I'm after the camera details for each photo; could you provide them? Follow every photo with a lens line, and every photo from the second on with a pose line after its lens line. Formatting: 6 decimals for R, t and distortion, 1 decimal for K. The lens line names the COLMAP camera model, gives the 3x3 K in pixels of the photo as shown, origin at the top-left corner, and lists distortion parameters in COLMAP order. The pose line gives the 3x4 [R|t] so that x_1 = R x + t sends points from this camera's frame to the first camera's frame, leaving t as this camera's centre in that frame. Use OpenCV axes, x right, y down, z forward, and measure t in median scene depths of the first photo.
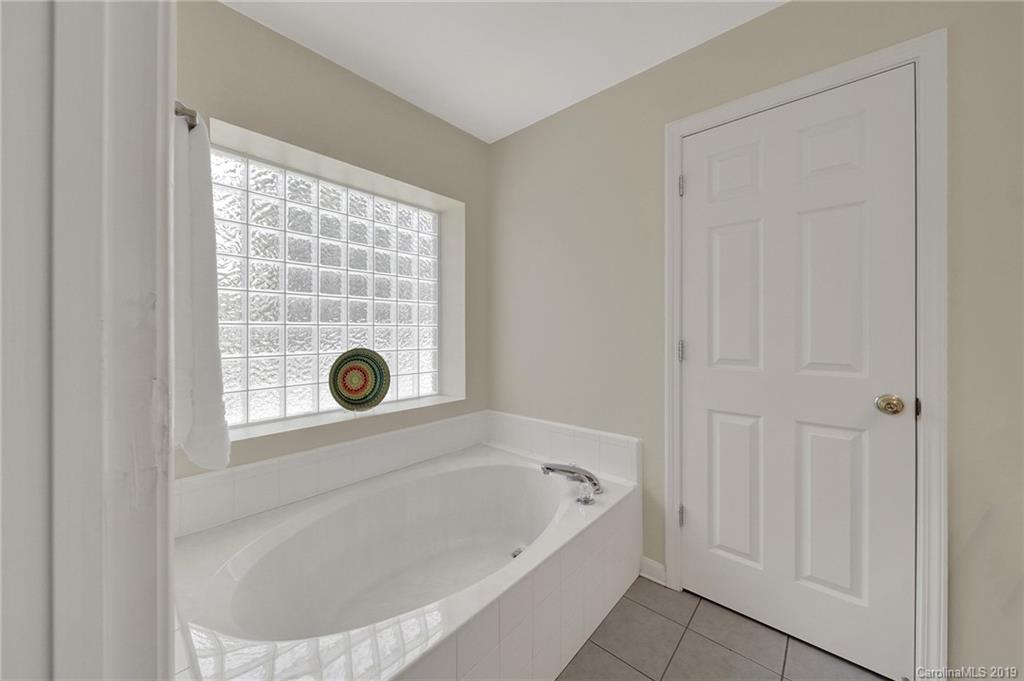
lens RADIAL K [[371.3, 0, 508.1], [0, 371.3, 330.5], [0, 0, 1]] dist [0.000870, -0.000193]
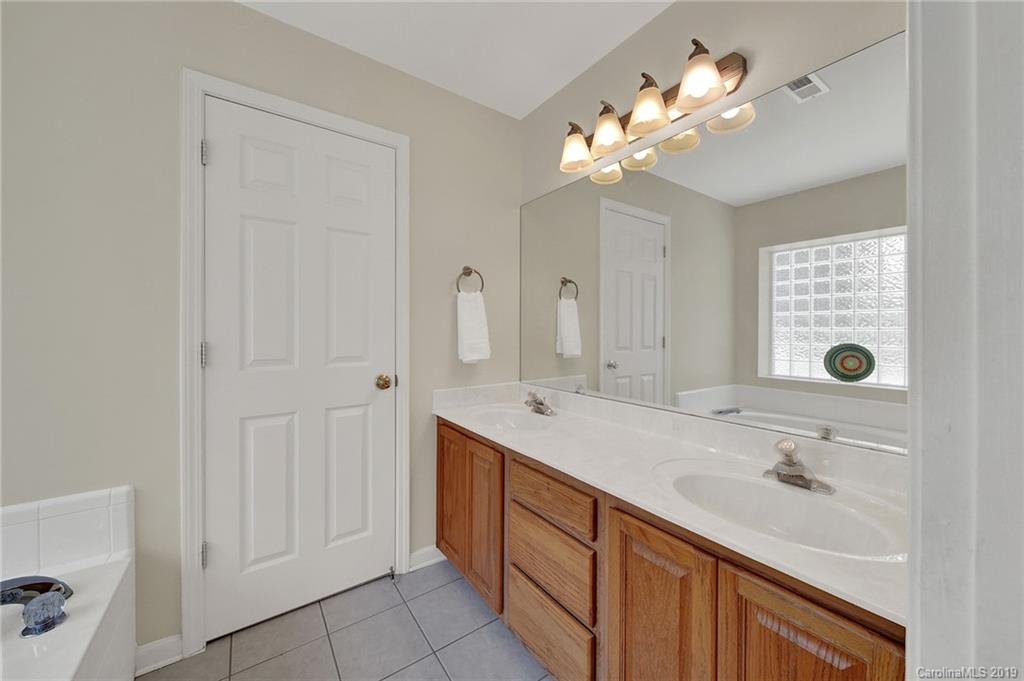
lens RADIAL K [[371.3, 0, 508.1], [0, 371.3, 330.5], [0, 0, 1]] dist [0.000870, -0.000193]
pose [[0.228647, -0.004496, 0.973499, -0.189155], [0.001174, 0.999990, 0.004343, -0.001442], [-0.973509, 0.000150, 0.228650, 0.169428]]
